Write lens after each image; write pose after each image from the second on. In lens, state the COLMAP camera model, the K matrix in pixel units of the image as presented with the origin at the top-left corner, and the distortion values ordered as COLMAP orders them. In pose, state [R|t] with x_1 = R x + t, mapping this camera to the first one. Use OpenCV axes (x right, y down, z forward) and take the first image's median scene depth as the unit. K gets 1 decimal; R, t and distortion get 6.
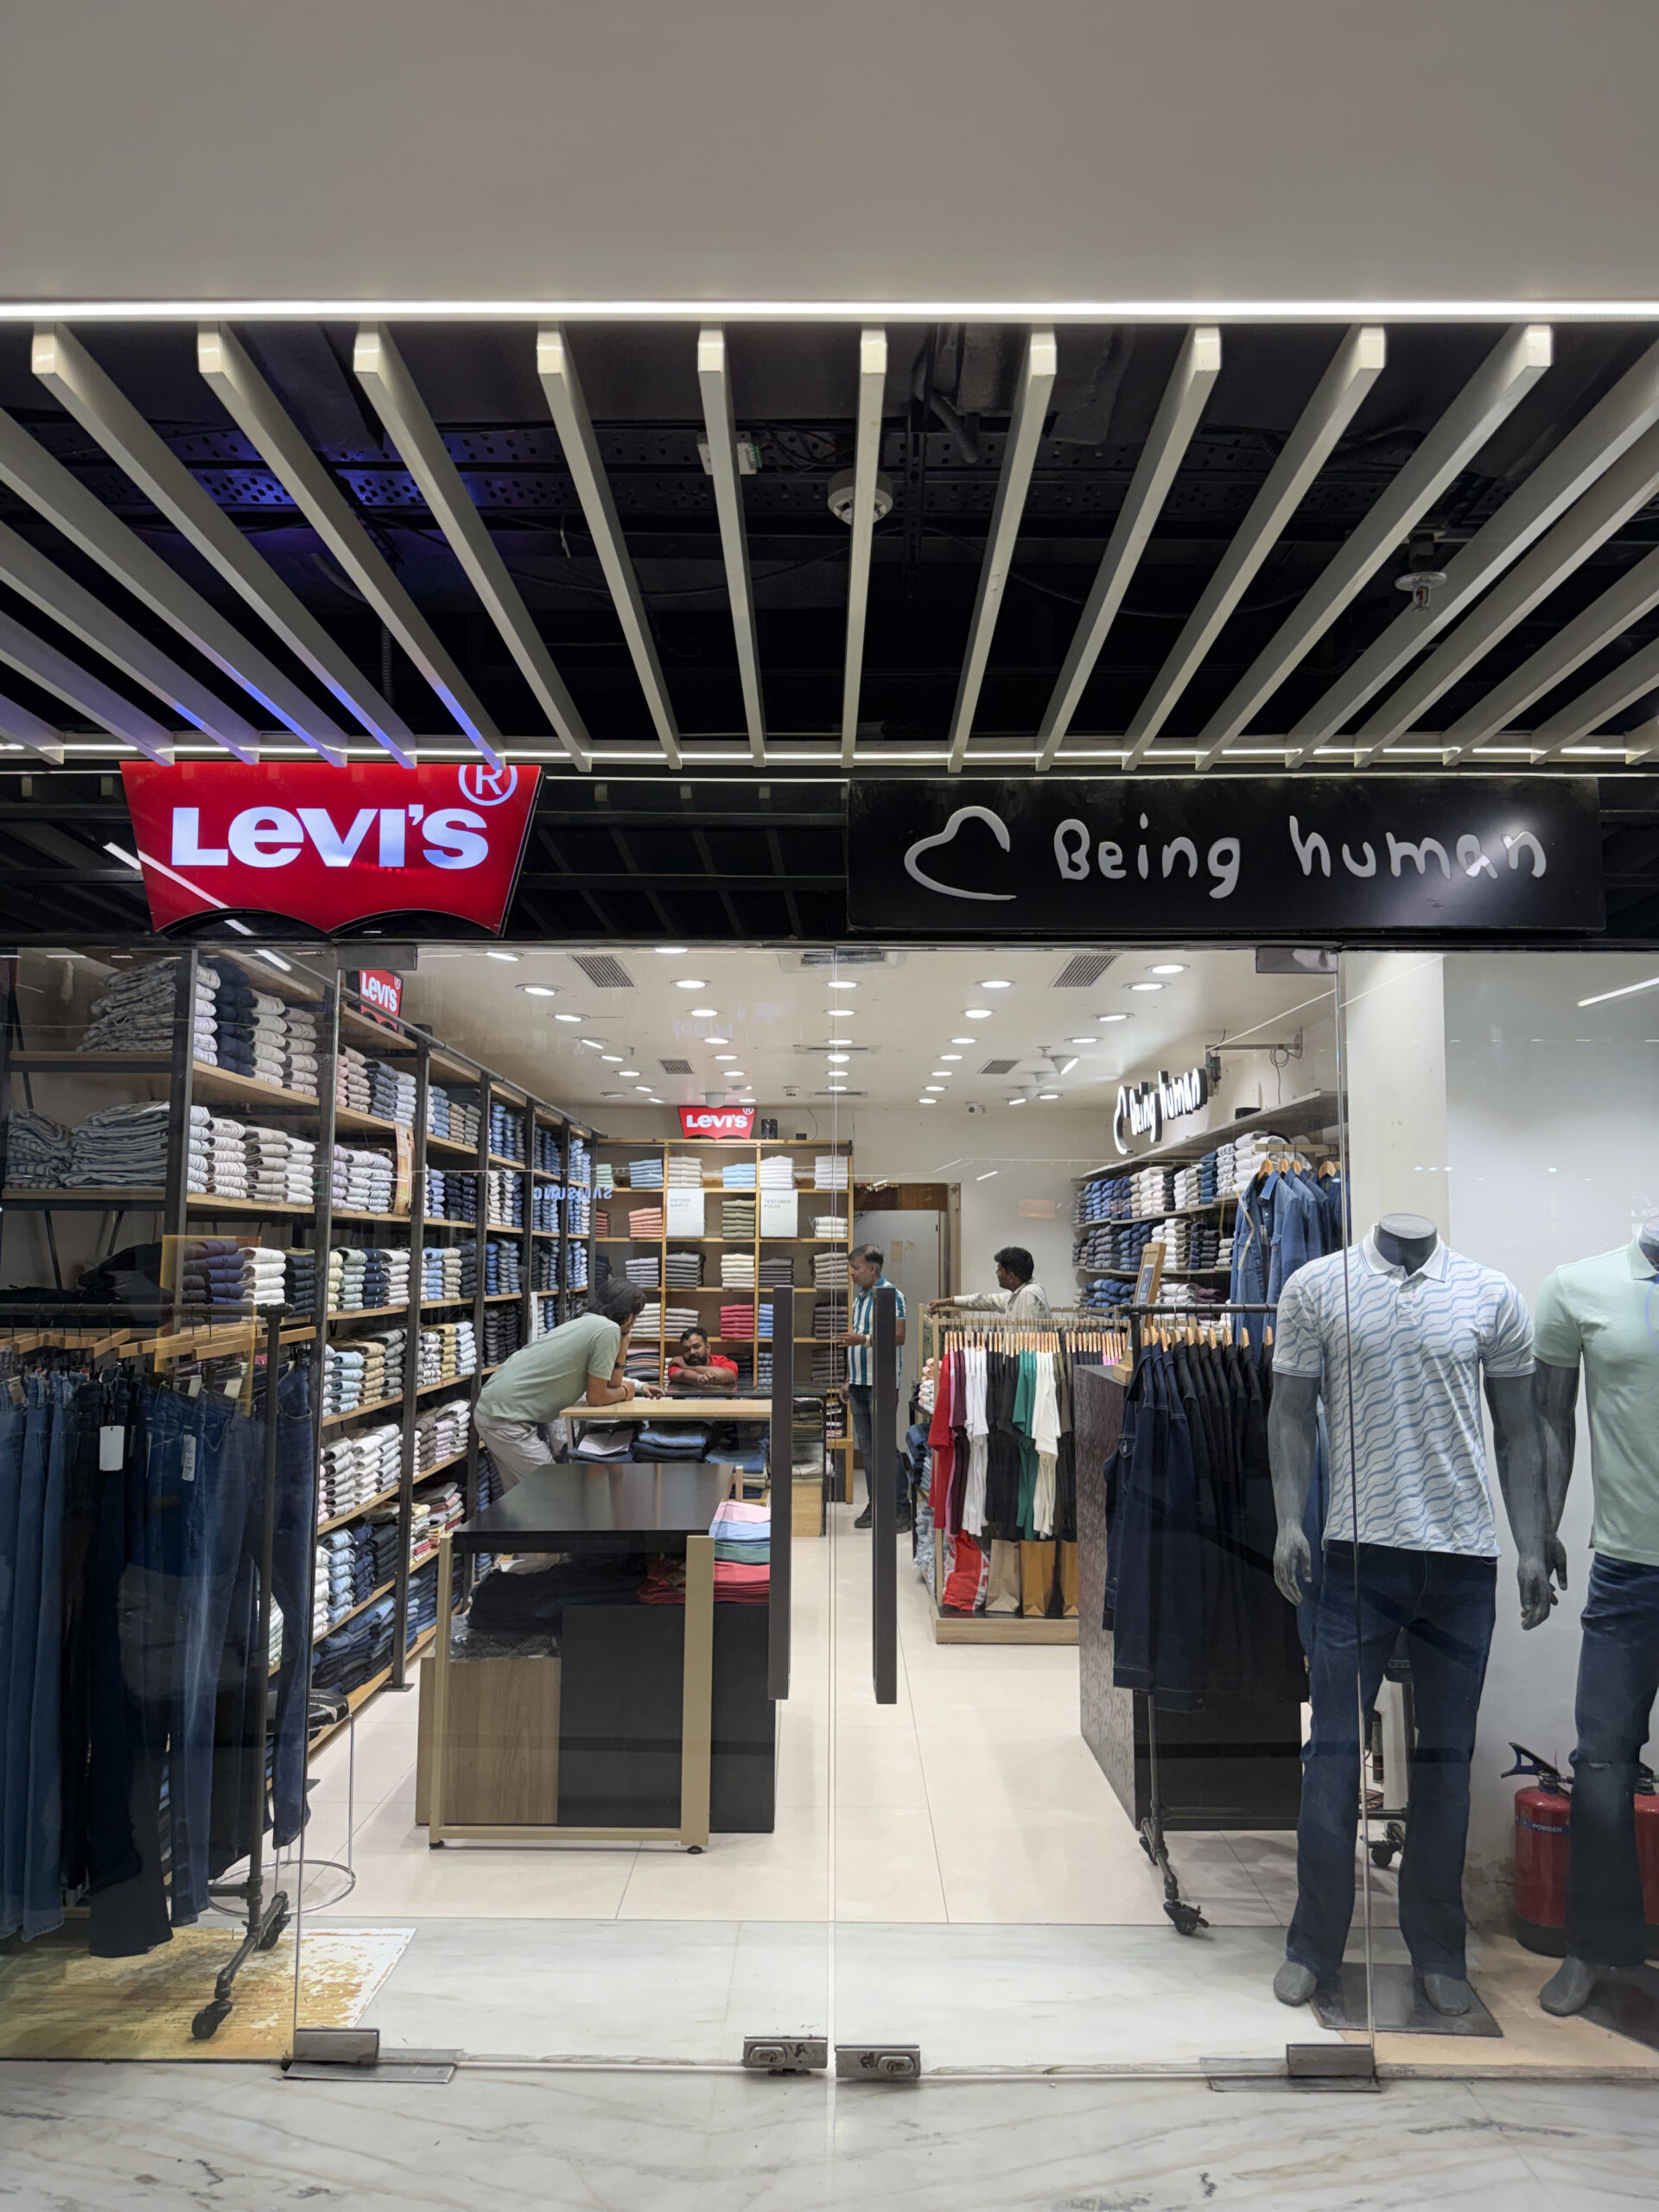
lens RADIAL K [[1613.0, 0, 832.0], [0, 1613.0, 1100.5], [0, 0, 1]] dist [0.009768, 0.000102]
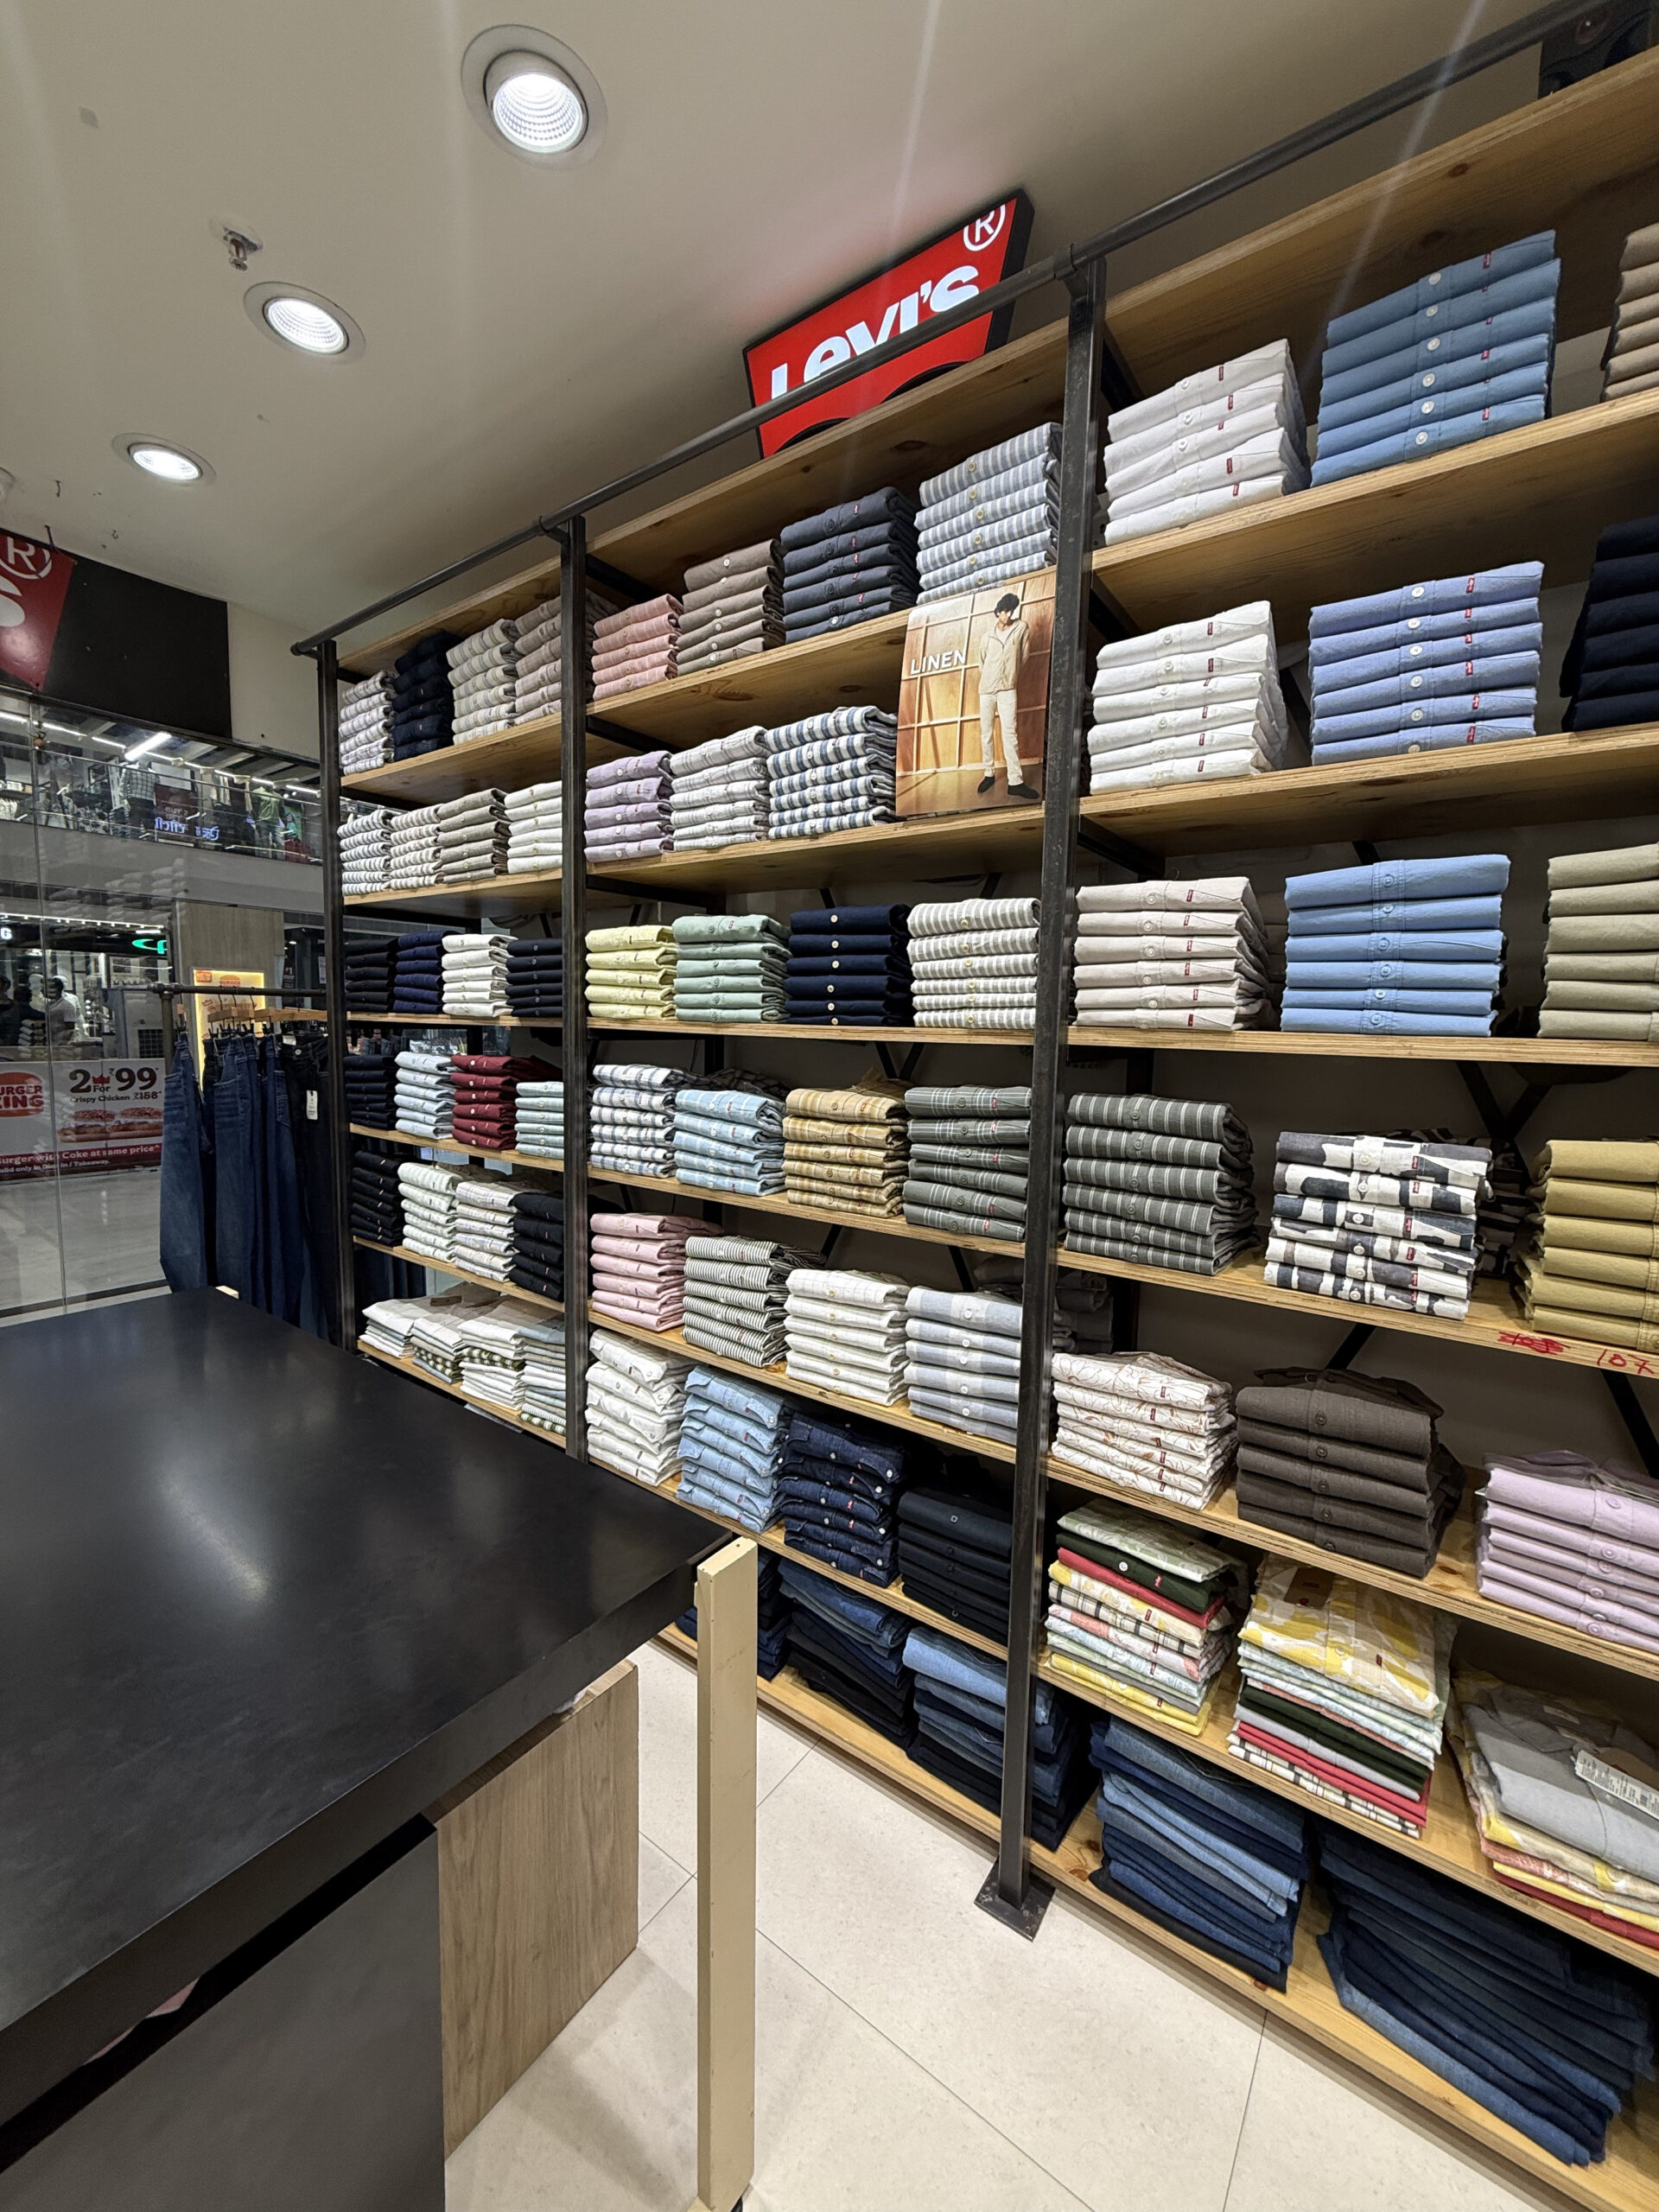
lens RADIAL K [[879.7, 0, 830.4], [0, 879.7, 1094.8], [0, 0, 1]] dist [0.000986, 0.000028]
pose [[-0.581348, 0.045016, -0.812409, -0.044887], [0.051915, 0.998486, 0.018177, 0.108186], [0.811997, -0.031609, -0.582805, 0.862974]]
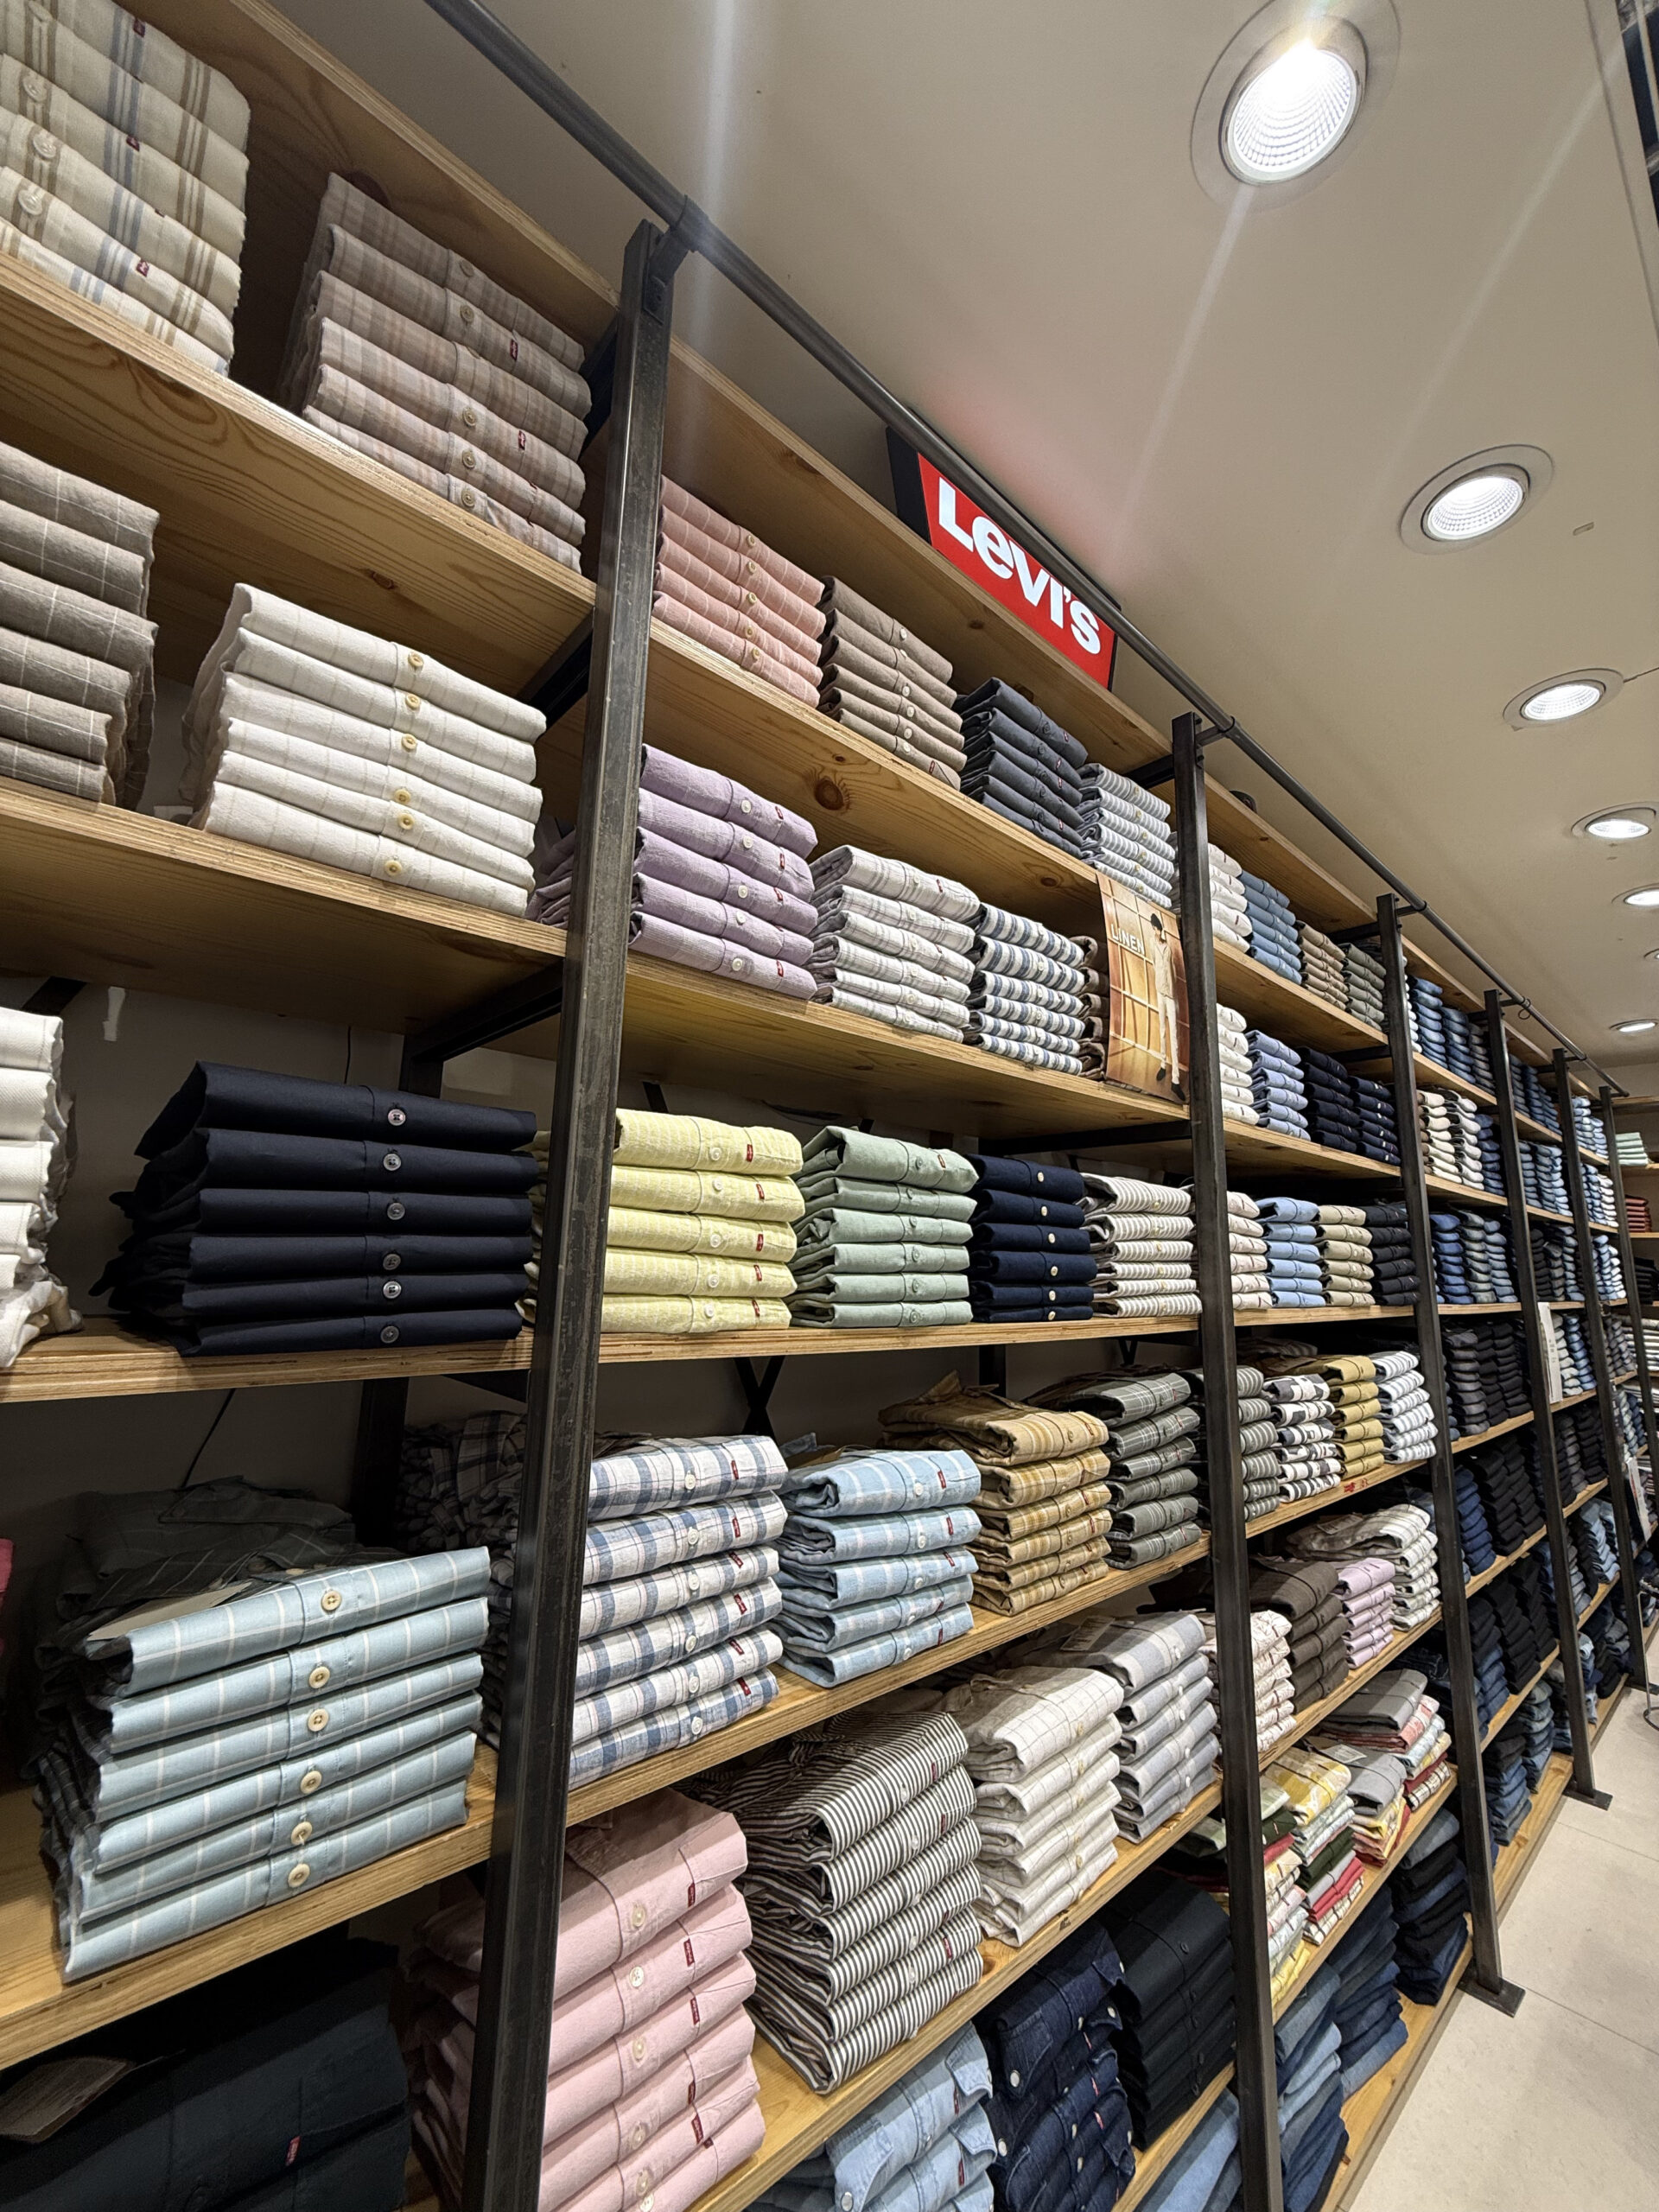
lens RADIAL K [[879.7, 0, 831.0], [0, 879.7, 1098.5], [0, 0, 1]] dist [0.000986, 0.000028]
pose [[0.671372, -0.128607, -0.729877, -0.121863], [0.052751, 0.990623, -0.126029, 0.075505], [0.739241, 0.046110, 0.671860, 0.617567]]
